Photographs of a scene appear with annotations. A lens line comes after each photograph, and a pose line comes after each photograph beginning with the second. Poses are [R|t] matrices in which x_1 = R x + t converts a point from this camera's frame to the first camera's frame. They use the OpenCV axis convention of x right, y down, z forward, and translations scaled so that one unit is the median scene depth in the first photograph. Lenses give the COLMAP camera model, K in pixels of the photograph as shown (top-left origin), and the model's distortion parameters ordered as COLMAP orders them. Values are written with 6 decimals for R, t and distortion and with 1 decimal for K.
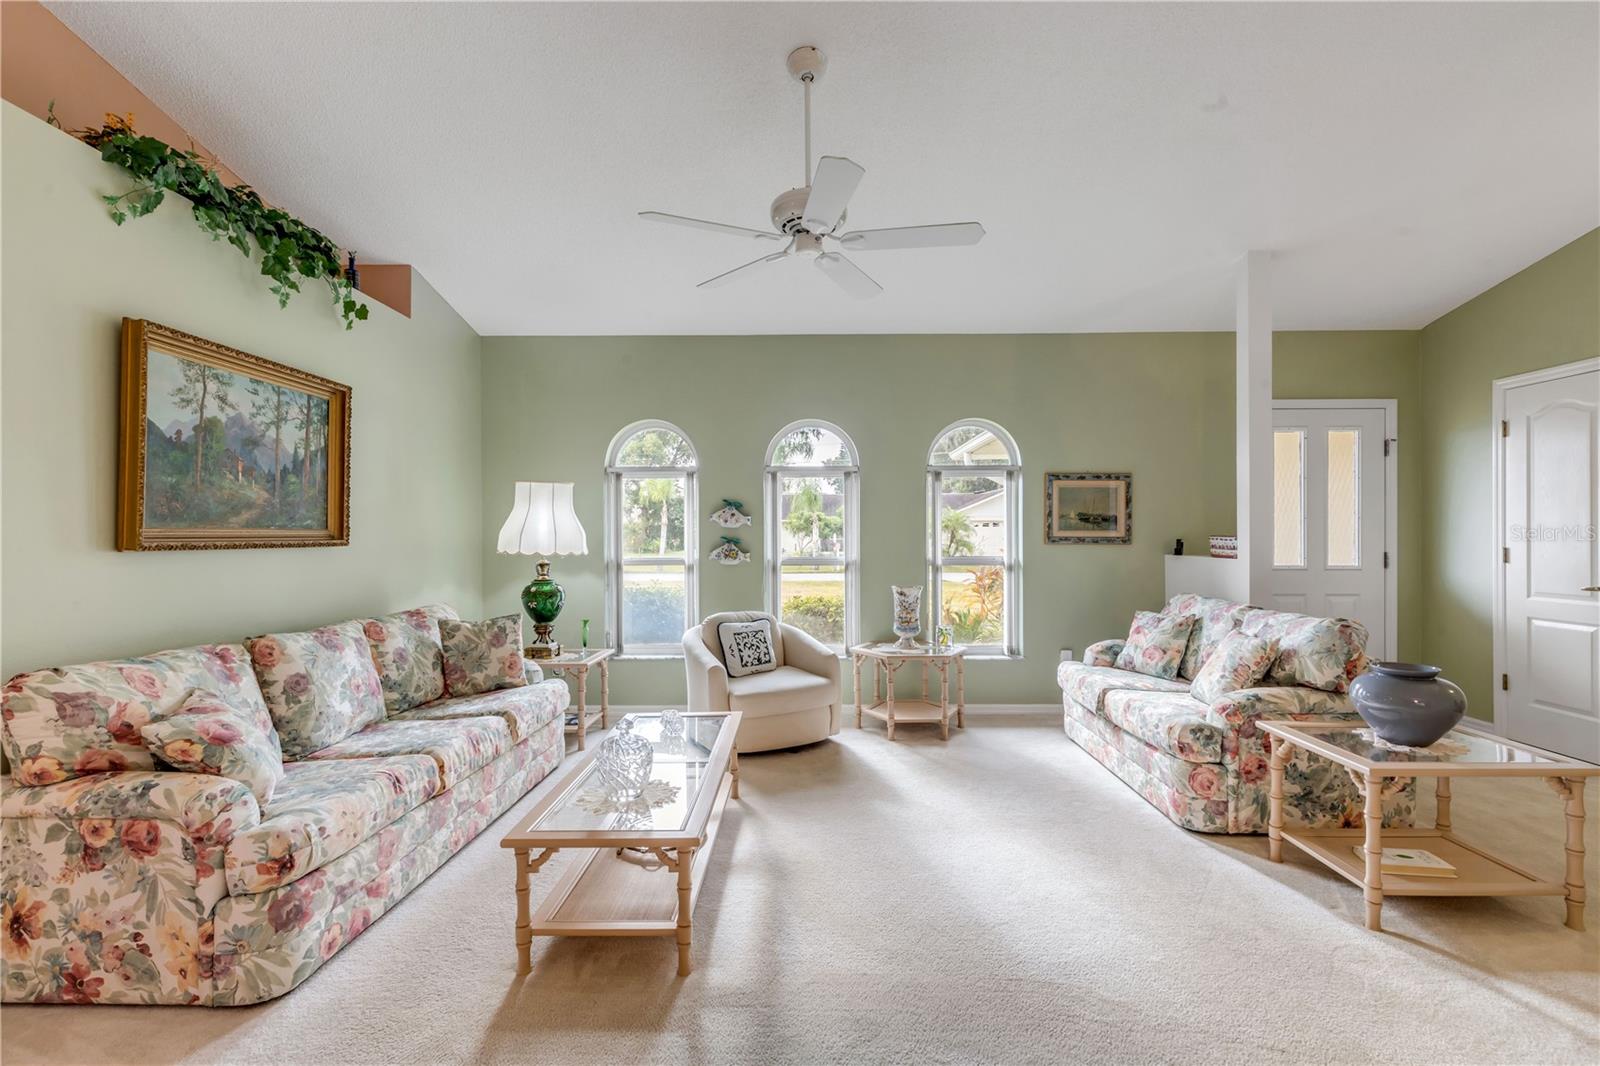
lens RADIAL K [[718.6, 0, 797.3], [0, 718.6, 533.0], [0, 0, 1]] dist [0.006053, -0.000922]
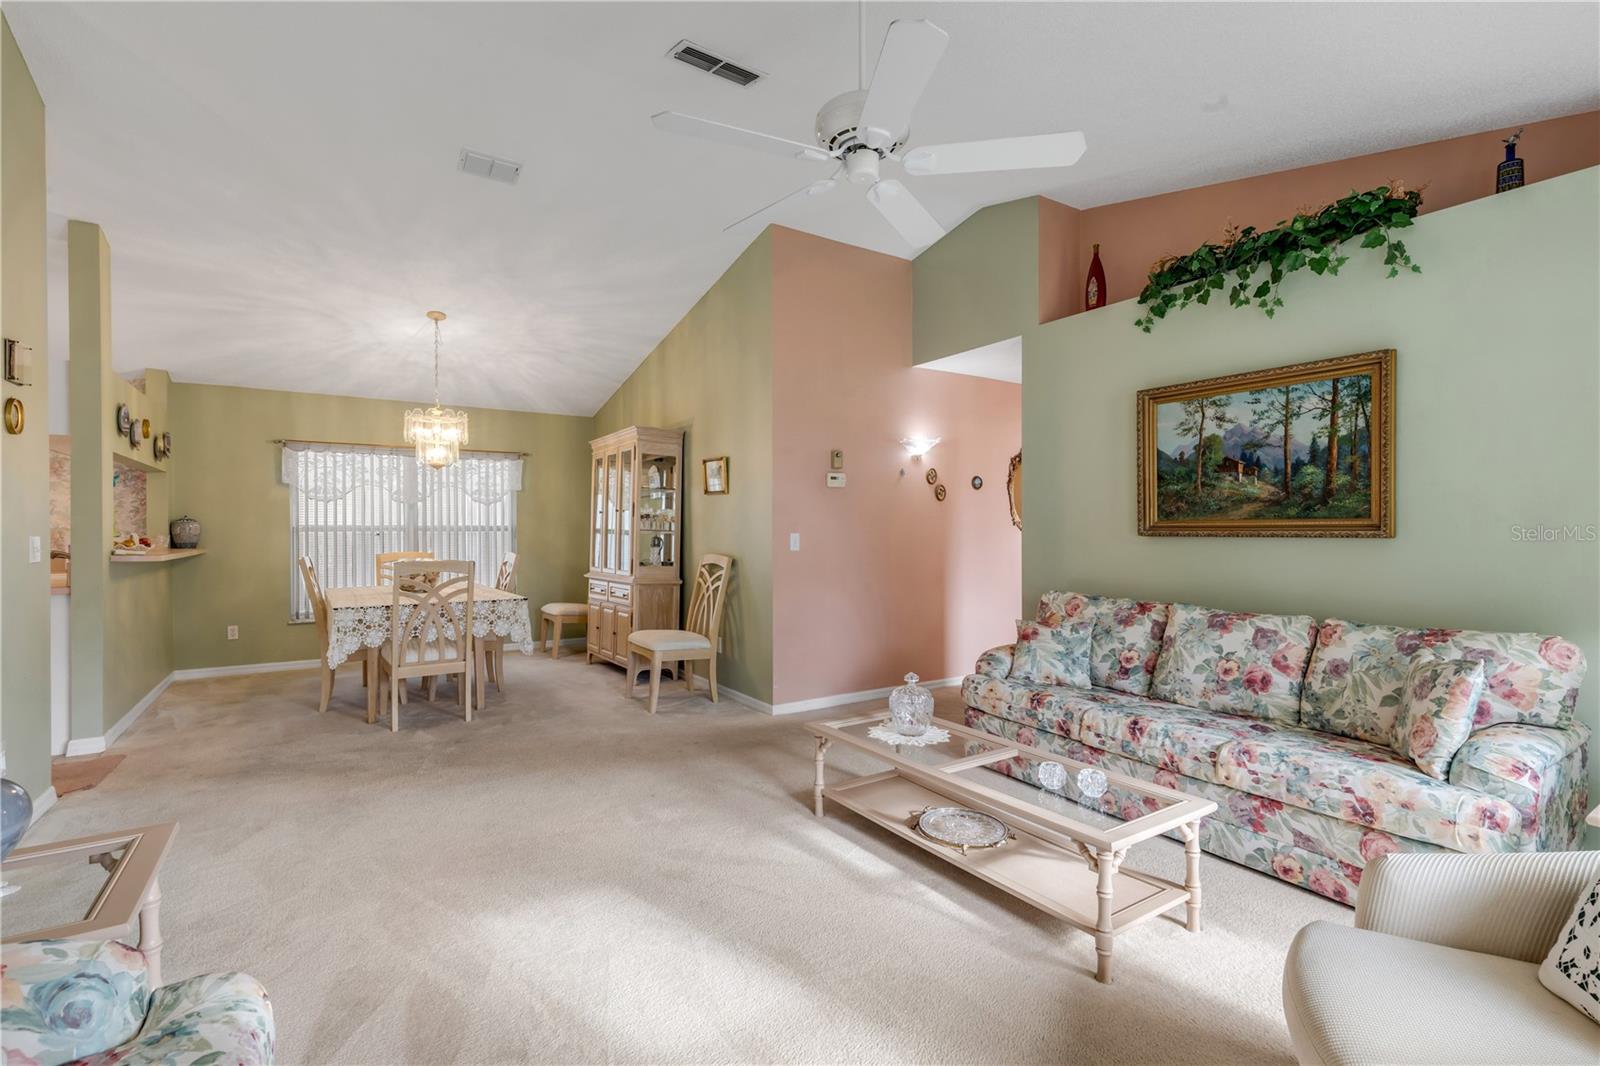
lens RADIAL K [[722.3, 0, 797.1], [0, 722.3, 532.5], [0, 0, 1]] dist [0.003771, -0.000889]
pose [[-0.824992, 0.008181, -0.565085, 0.390430], [0.006353, 0.999966, 0.005201, 0.002896], [0.565109, 0.000701, -0.825016, 1.180445]]
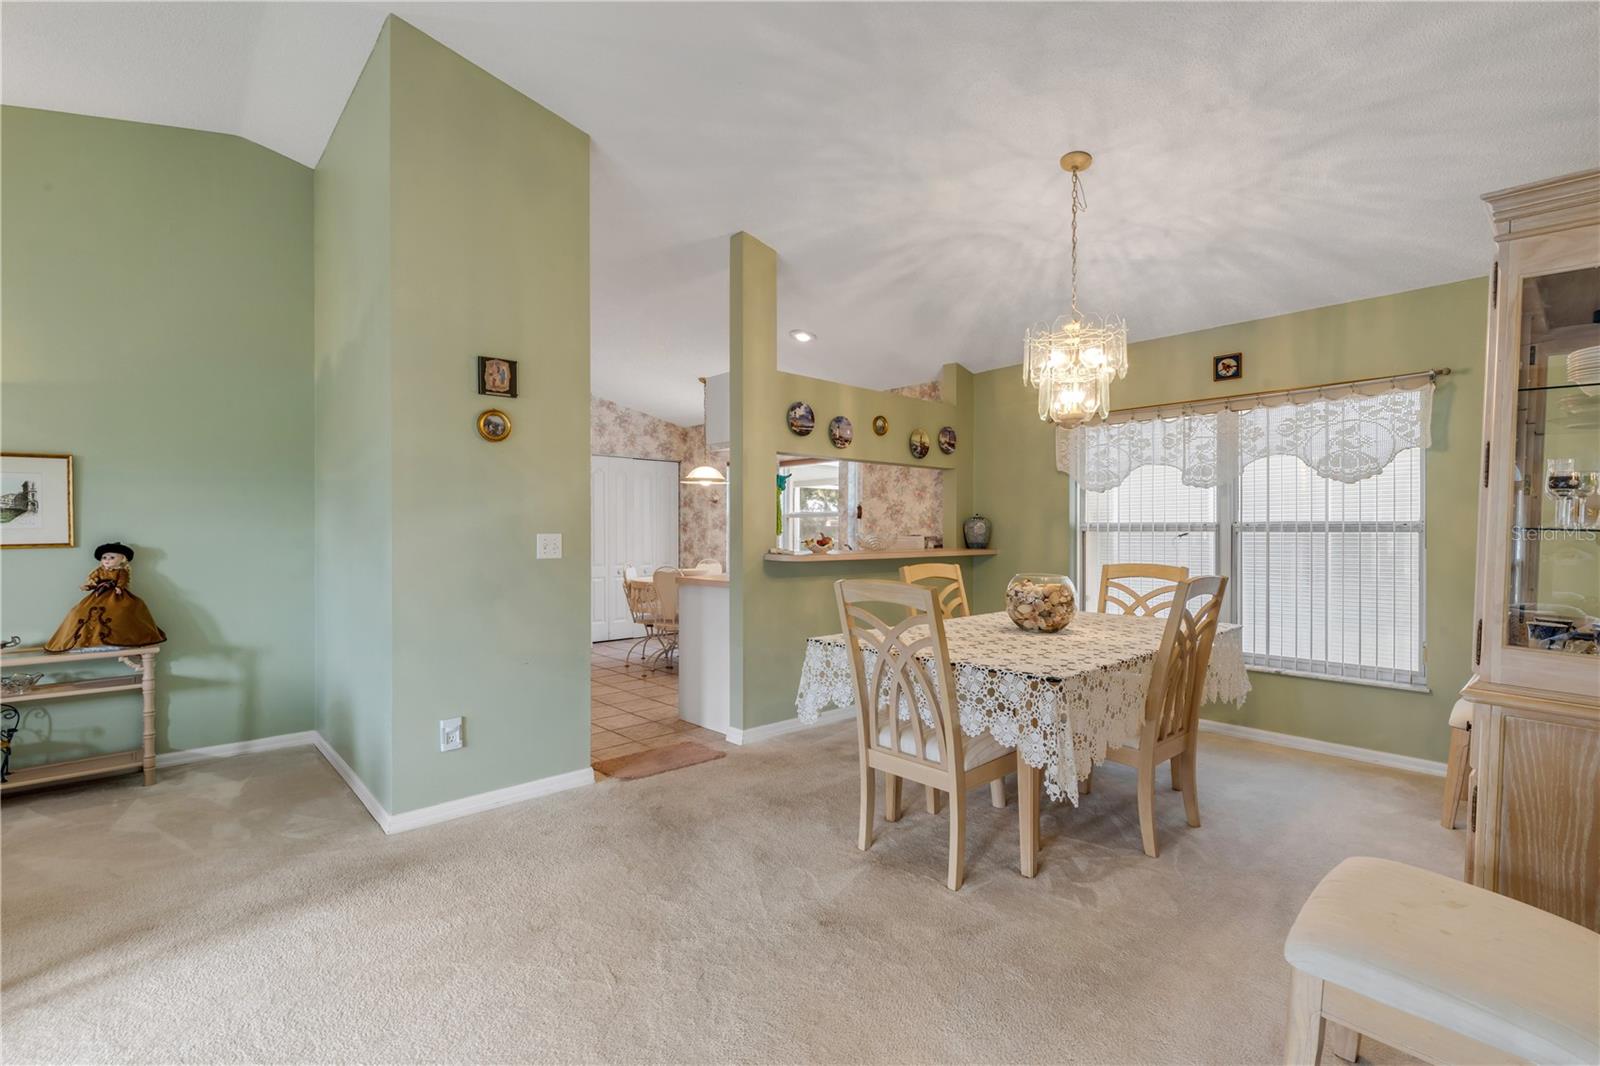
lens RADIAL K [[722.3, 0, 797.1], [0, 722.3, 532.5], [0, 0, 1]] dist [0.003771, -0.000889]
pose [[-0.686294, 0.001636, 0.727323, -0.208698], [0.001557, 0.999998, -0.000781, 0.004974], [-0.727323, 0.000596, -0.686295, 0.418887]]
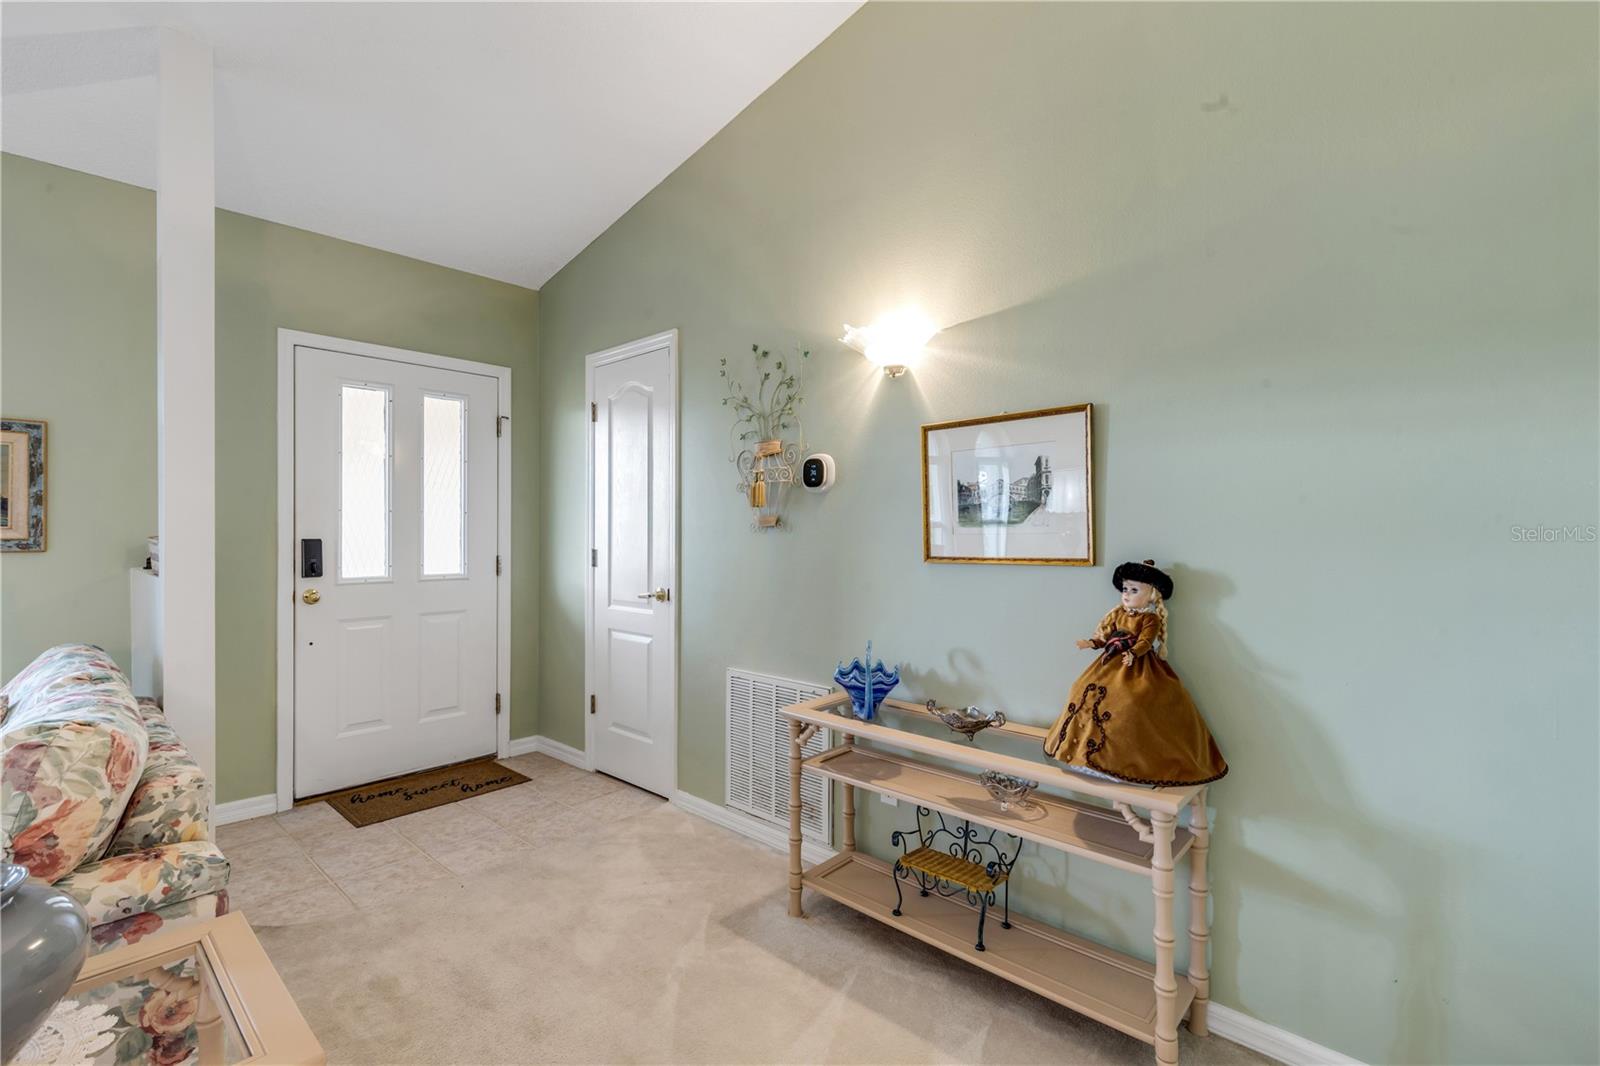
lens RADIAL K [[722.3, 0, 797.1], [0, 722.3, 532.5], [0, 0, 1]] dist [0.003771, -0.000889]
pose [[0.666159, 0.001507, 0.745808, 0.558496], [-0.003866, 0.999992, 0.001432, -0.002451], [-0.745800, -0.003837, 0.666159, 0.270011]]
